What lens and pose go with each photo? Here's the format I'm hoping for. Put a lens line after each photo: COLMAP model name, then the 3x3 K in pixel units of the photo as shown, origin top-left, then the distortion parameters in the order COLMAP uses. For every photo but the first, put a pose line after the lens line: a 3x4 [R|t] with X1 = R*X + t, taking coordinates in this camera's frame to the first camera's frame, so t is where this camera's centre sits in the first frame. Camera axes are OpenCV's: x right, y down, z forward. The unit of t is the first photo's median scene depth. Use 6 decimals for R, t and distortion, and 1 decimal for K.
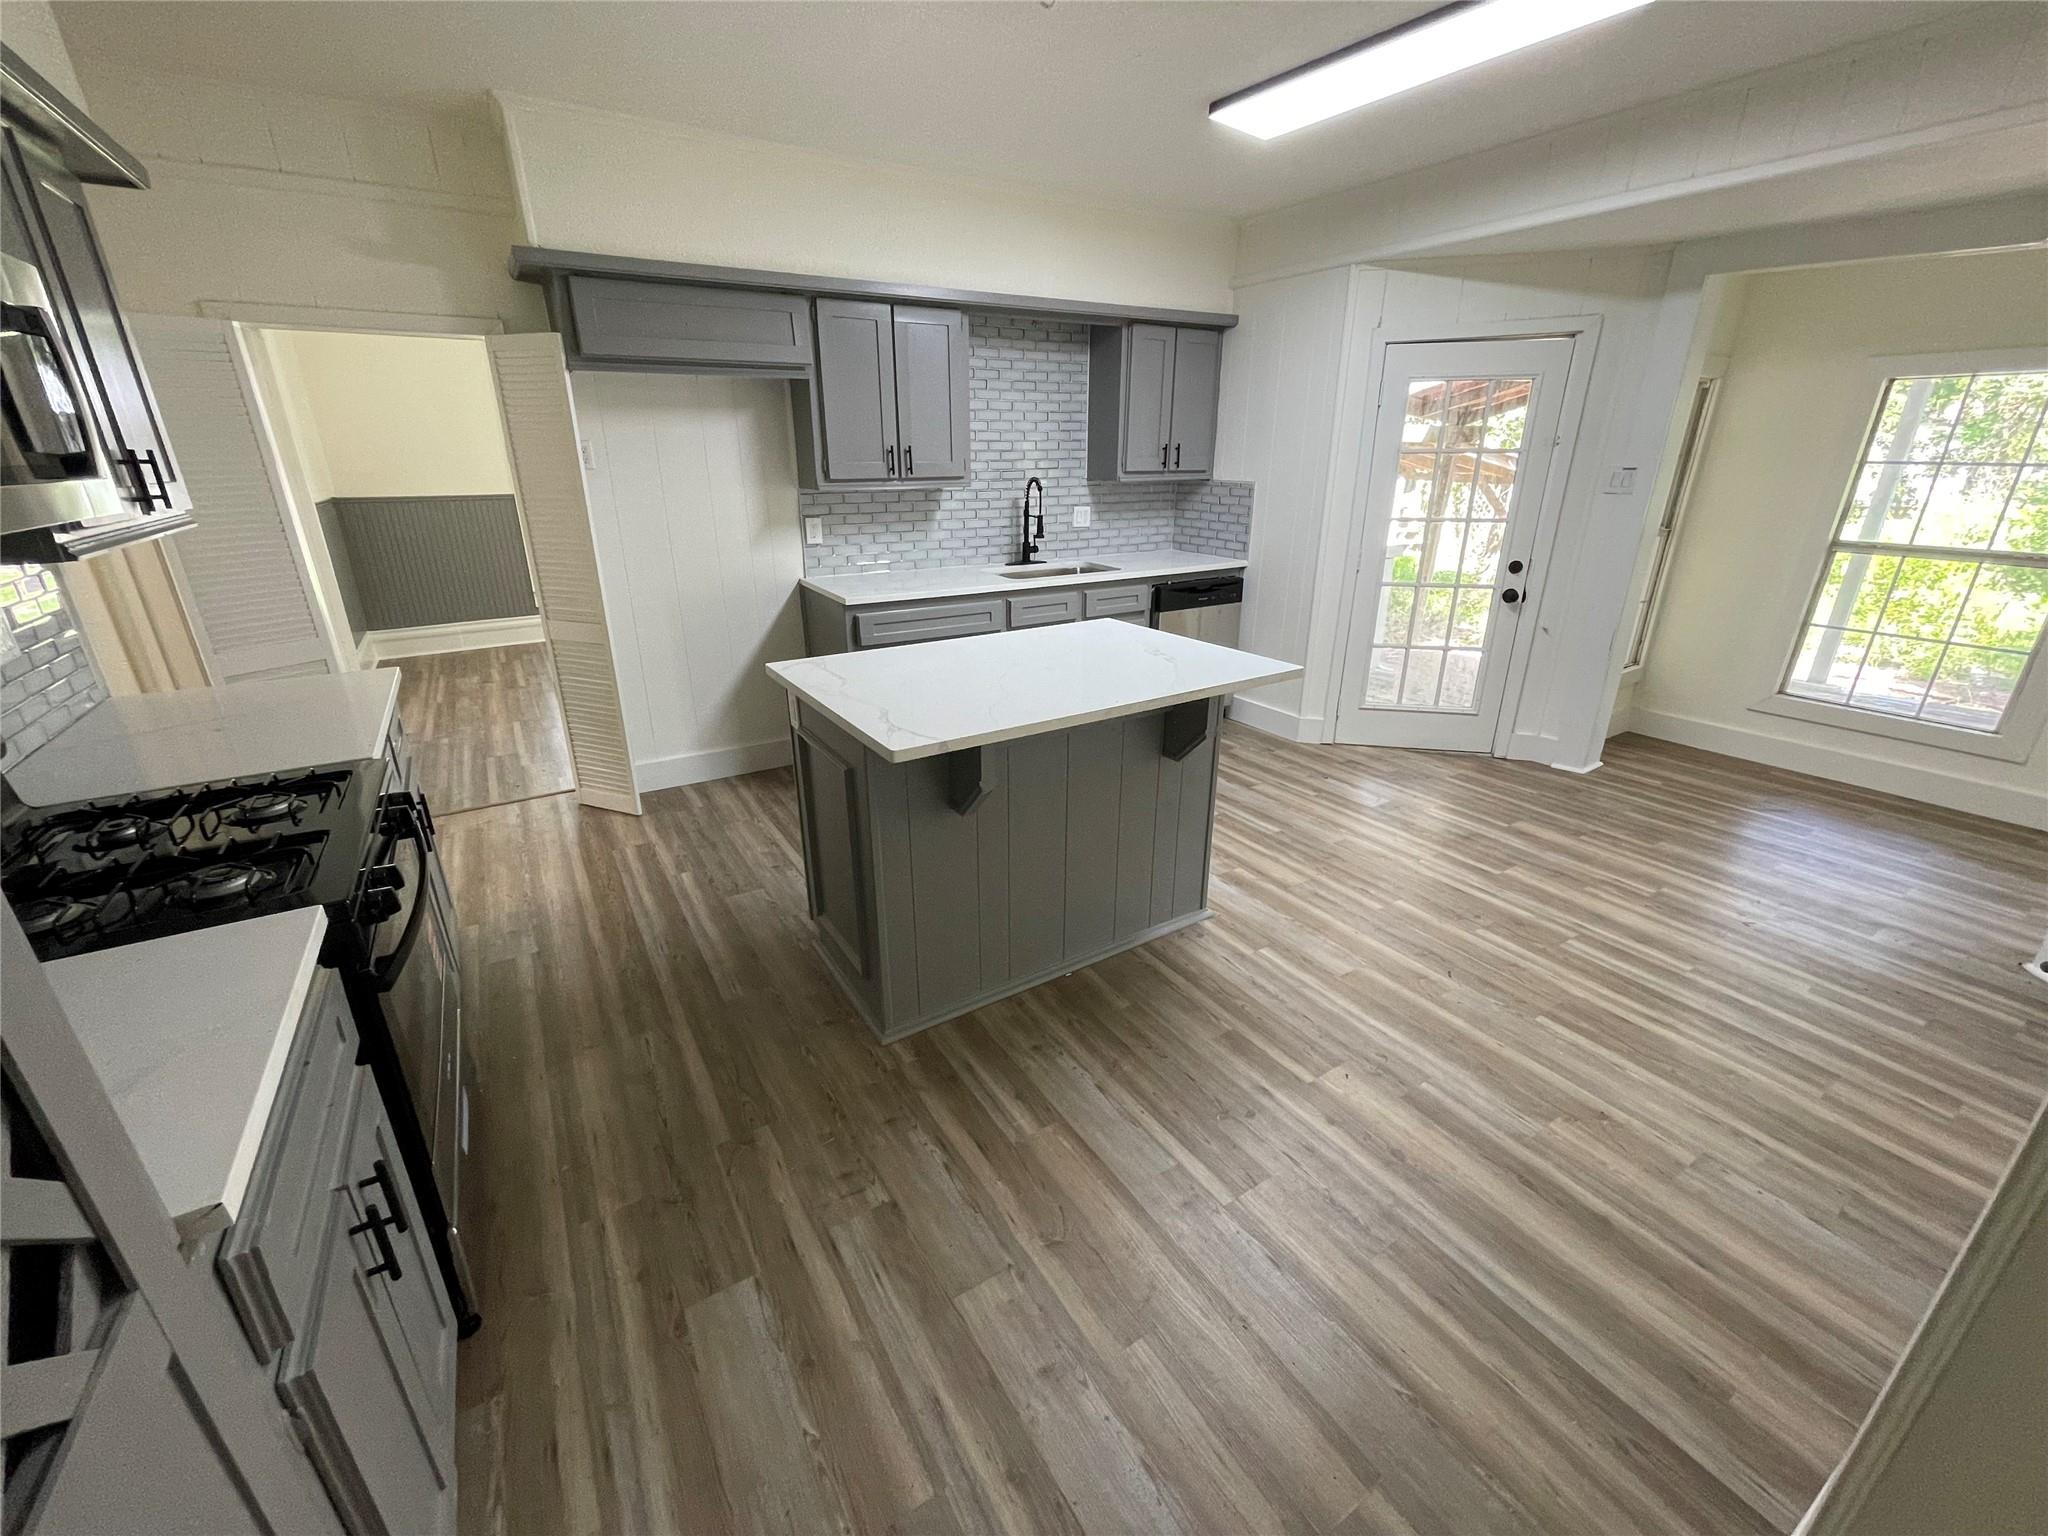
lens RADIAL K [[822.2, 0, 1024.0], [0, 822.2, 768.0], [0, 0, 1]] dist [0.000056, 0.000061]
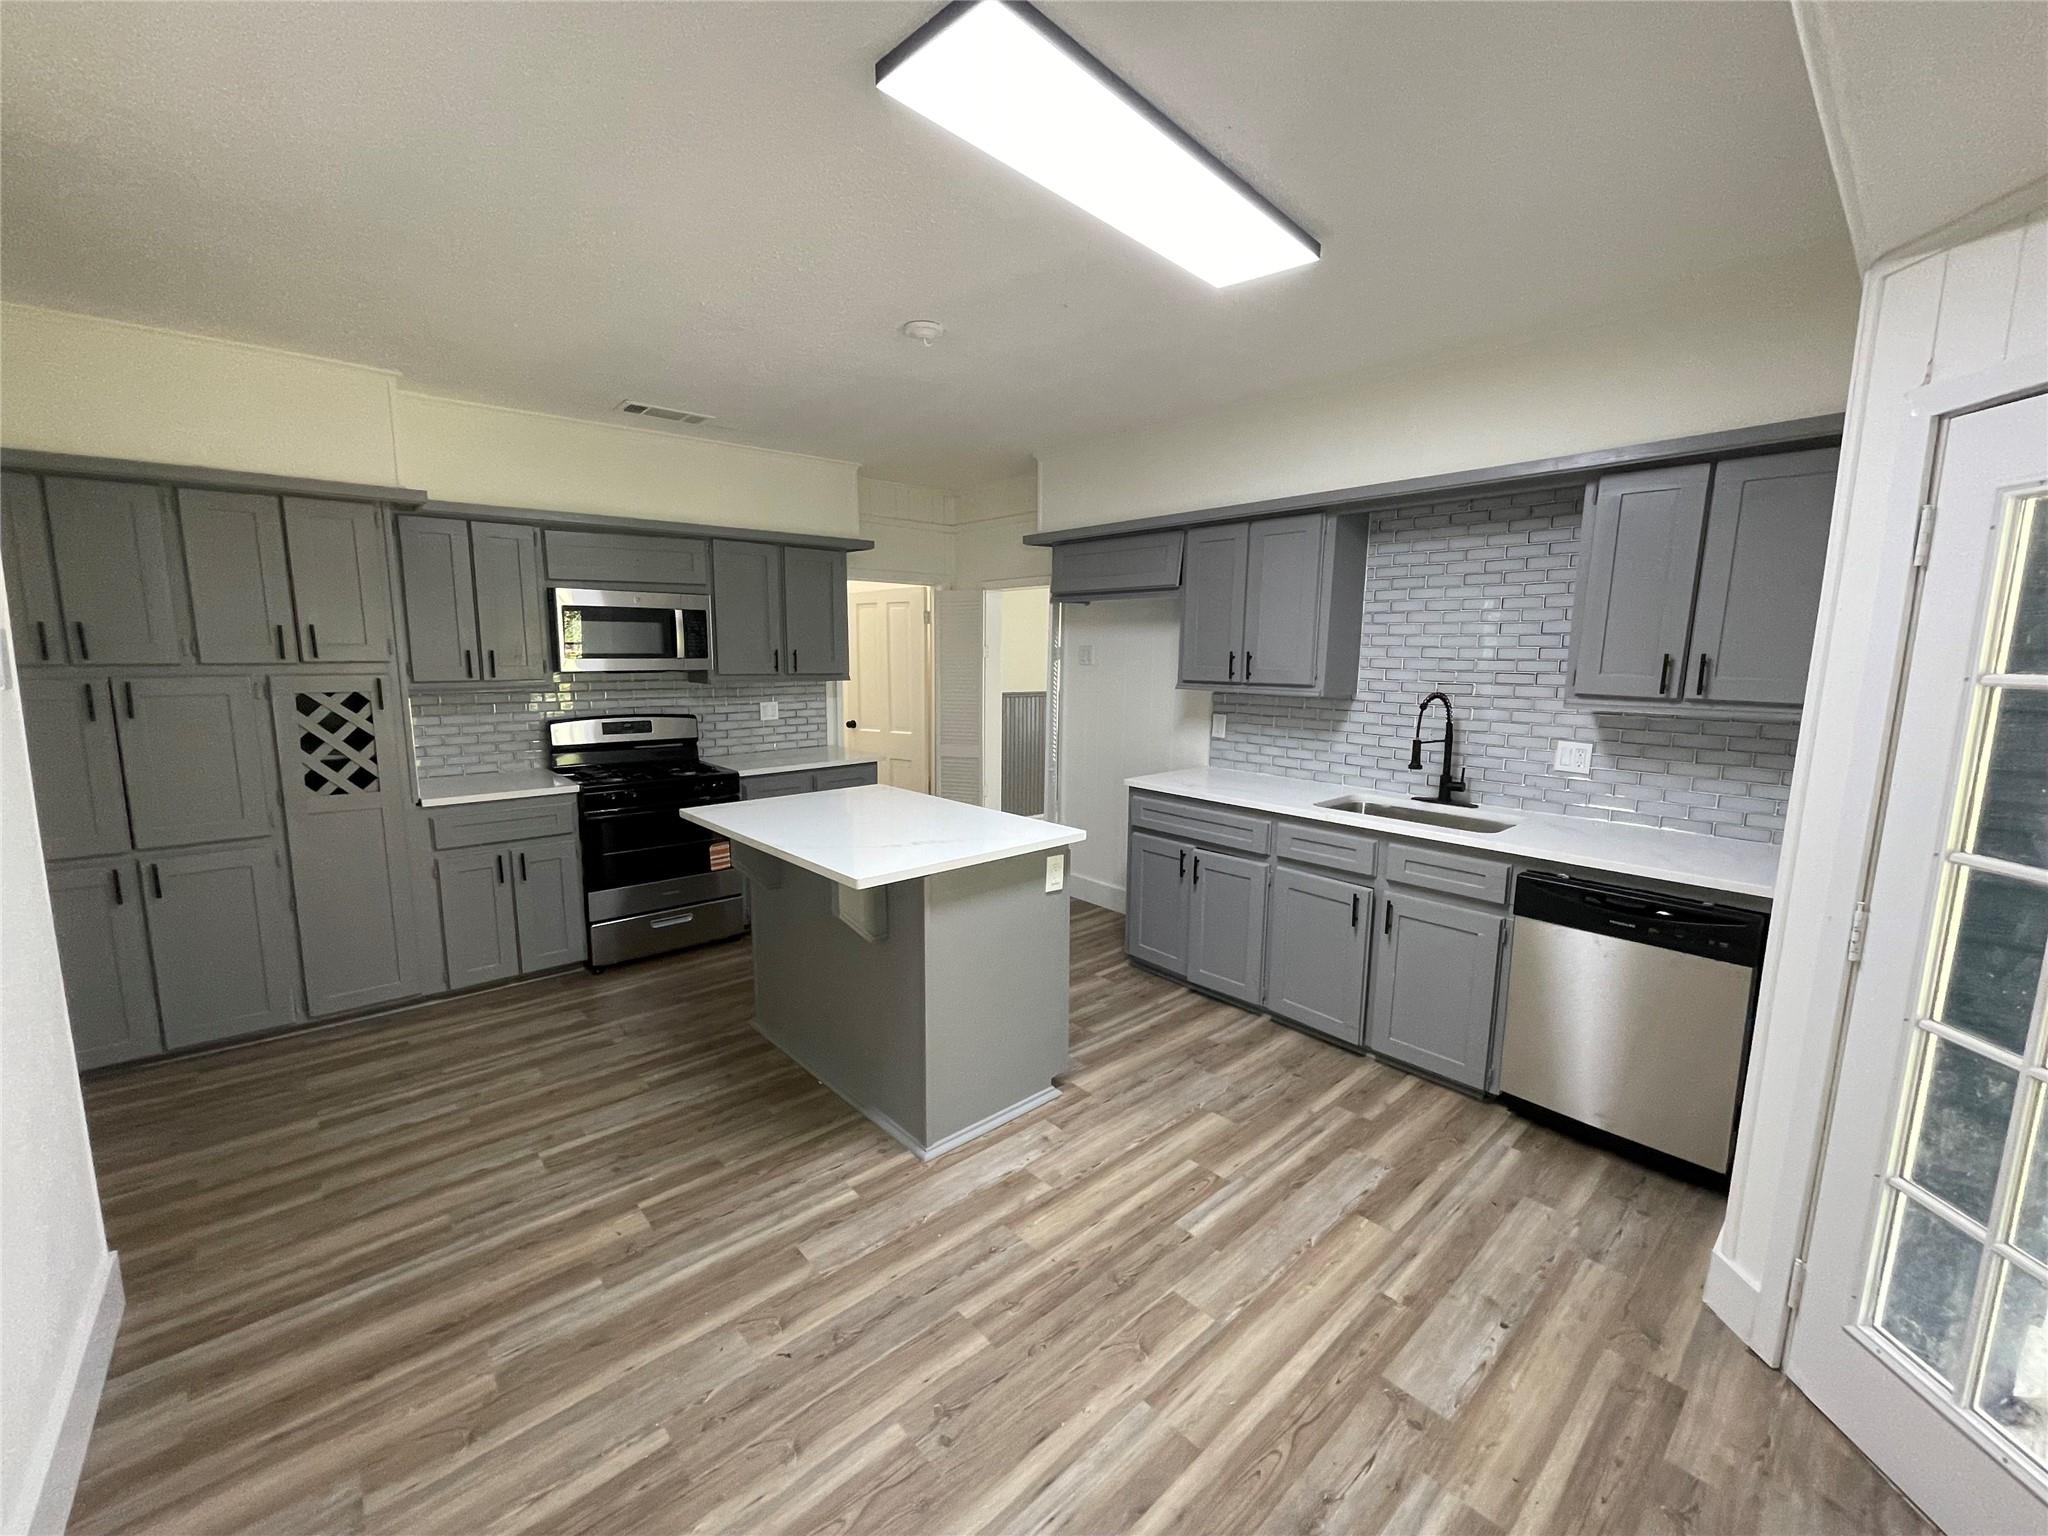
lens RADIAL K [[832.7, 0, 1024.0], [0, 832.7, 768.0], [0, 0, 1]] dist [-0.012107, -0.000239]
pose [[0.168187, 0.143413, -0.975267, 0.974183], [-0.366489, 0.927539, 0.073193, -0.286593], [0.915095, 0.345115, 0.208559, 0.721339]]
